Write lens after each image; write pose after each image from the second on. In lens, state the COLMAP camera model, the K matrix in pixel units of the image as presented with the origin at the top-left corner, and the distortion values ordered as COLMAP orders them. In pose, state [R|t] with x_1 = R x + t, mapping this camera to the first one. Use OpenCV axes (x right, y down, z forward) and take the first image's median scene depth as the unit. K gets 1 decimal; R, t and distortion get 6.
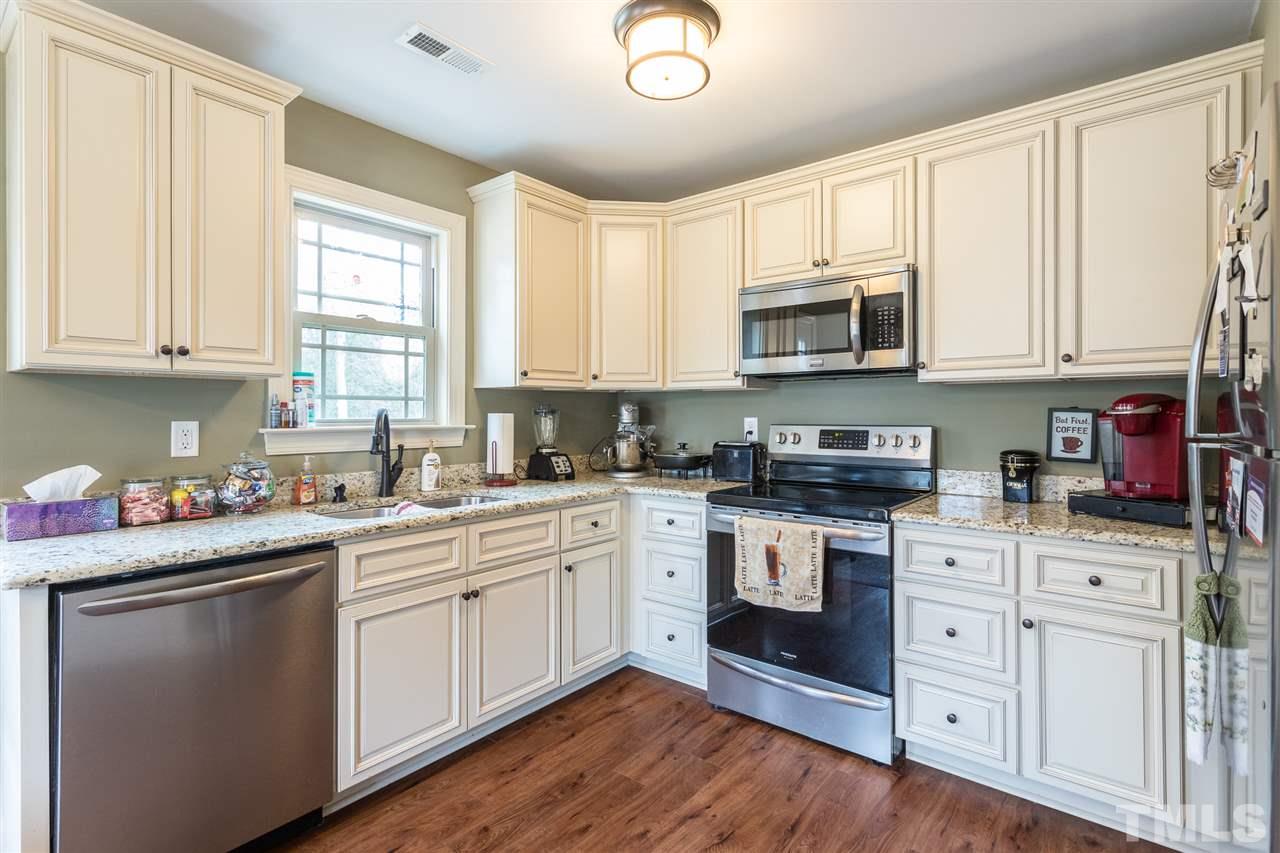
lens RADIAL K [[603.4, 0, 640.9], [0, 603.4, 414.4], [0, 0, 1]] dist [0.001314, -0.000473]
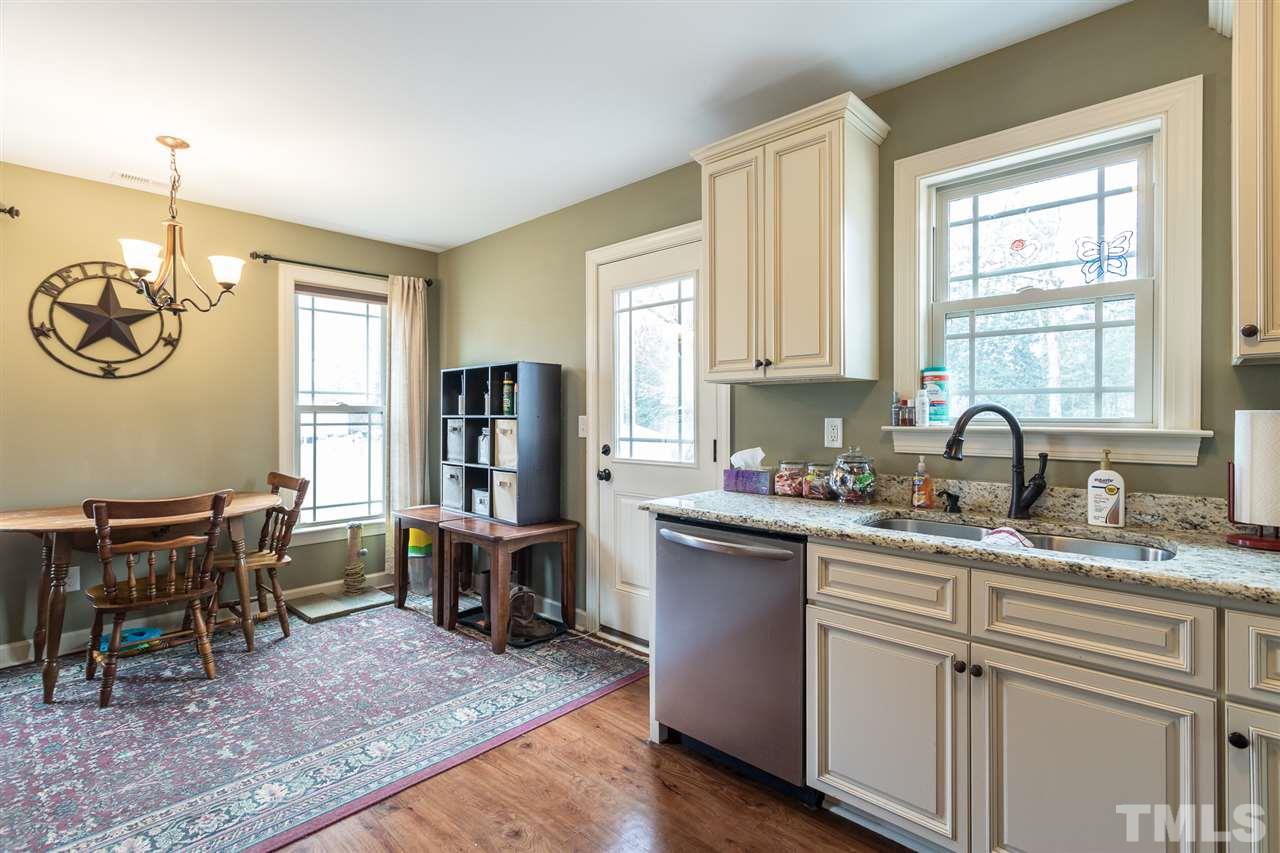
lens RADIAL K [[603.4, 0, 643.0], [0, 603.4, 417.6], [0, 0, 1]] dist [0.001314, -0.000473]
pose [[-0.060129, 0.006199, -0.998171, 0.504826], [-0.002606, 0.999976, 0.006368, 0.004261], [0.998187, 0.002984, -0.060111, 0.760872]]
